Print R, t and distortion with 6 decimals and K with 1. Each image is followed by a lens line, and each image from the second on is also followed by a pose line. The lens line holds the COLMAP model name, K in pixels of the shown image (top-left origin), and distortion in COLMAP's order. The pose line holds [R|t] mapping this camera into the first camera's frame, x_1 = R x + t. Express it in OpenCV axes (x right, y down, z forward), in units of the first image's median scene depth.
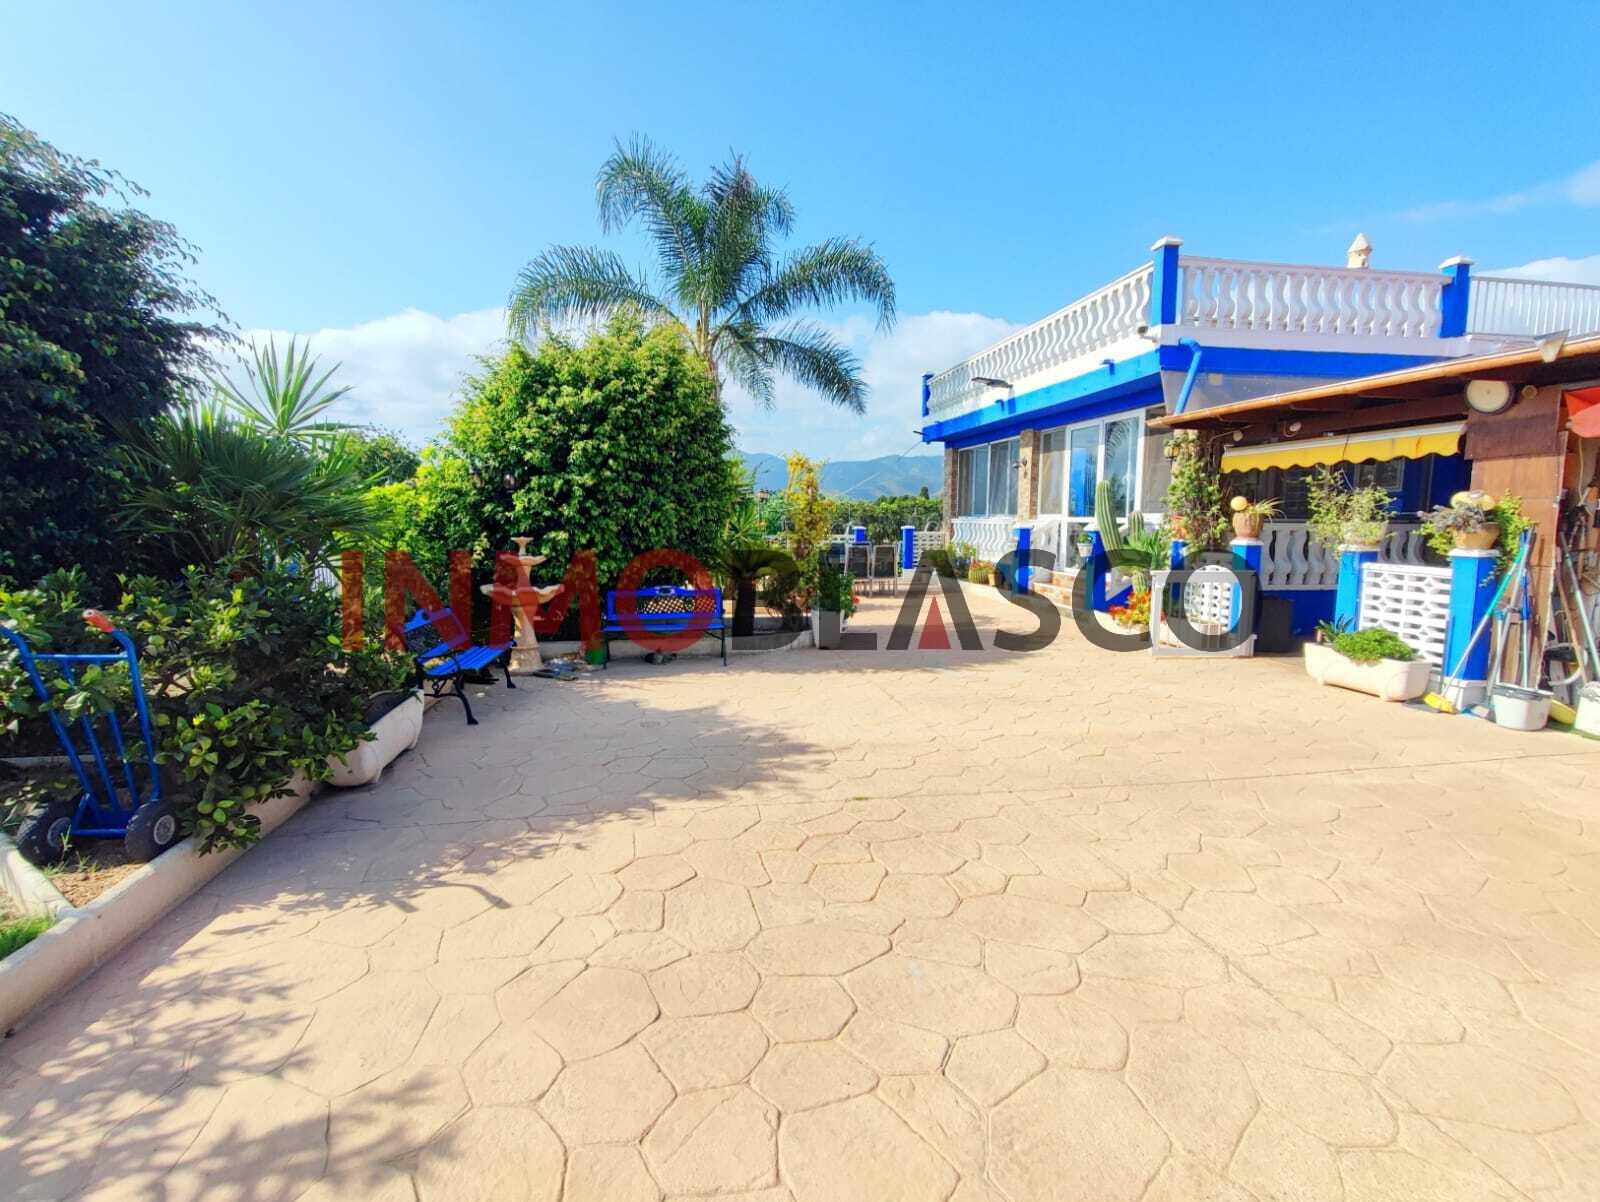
lens RADIAL K [[723.5, 0, 800.0], [0, 723.5, 601.0], [0, 0, 1]] dist [-0.015912, 0.009785]
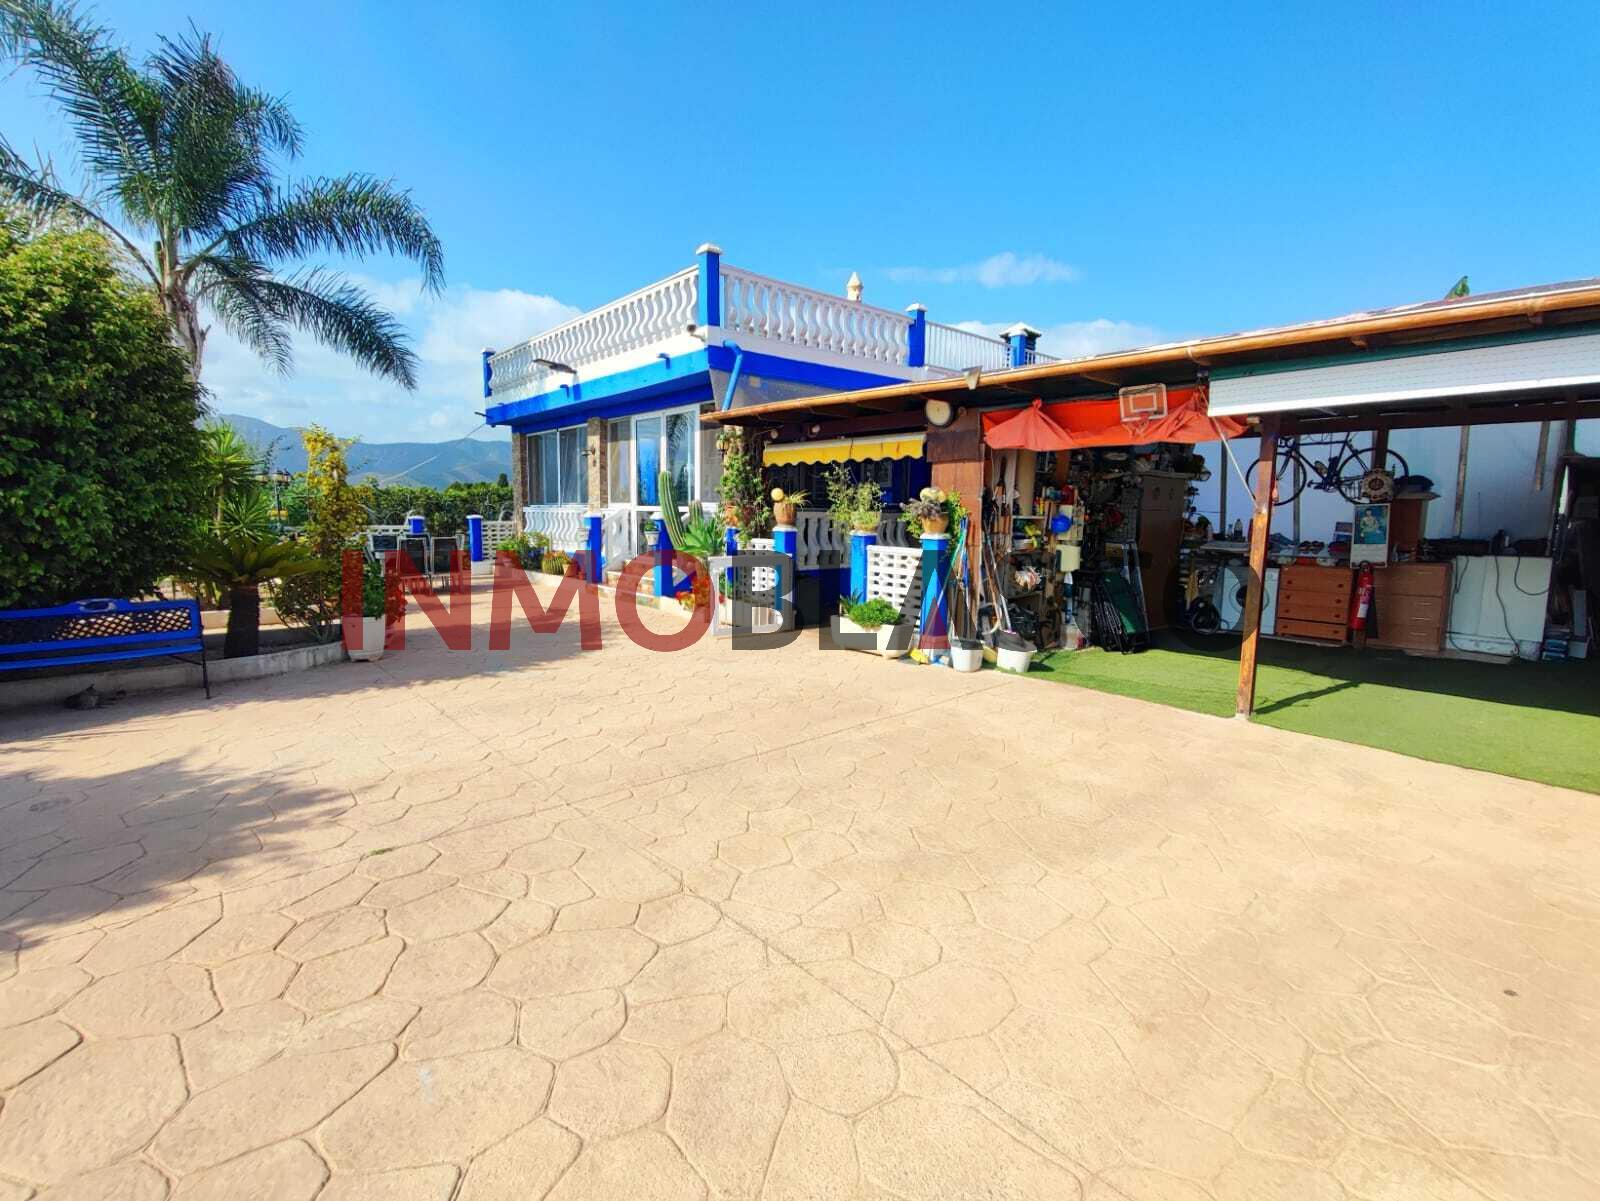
lens RADIAL K [[653.4, 0, 800.0], [0, 653.4, 600.5], [0, 0, 1]] dist [-0.000795, 0.006983]
pose [[0.858632, -0.070211, 0.507761, 0.102459], [0.054435, 0.997463, 0.045874, -0.014266], [-0.509694, -0.011749, 0.860276, 0.094599]]
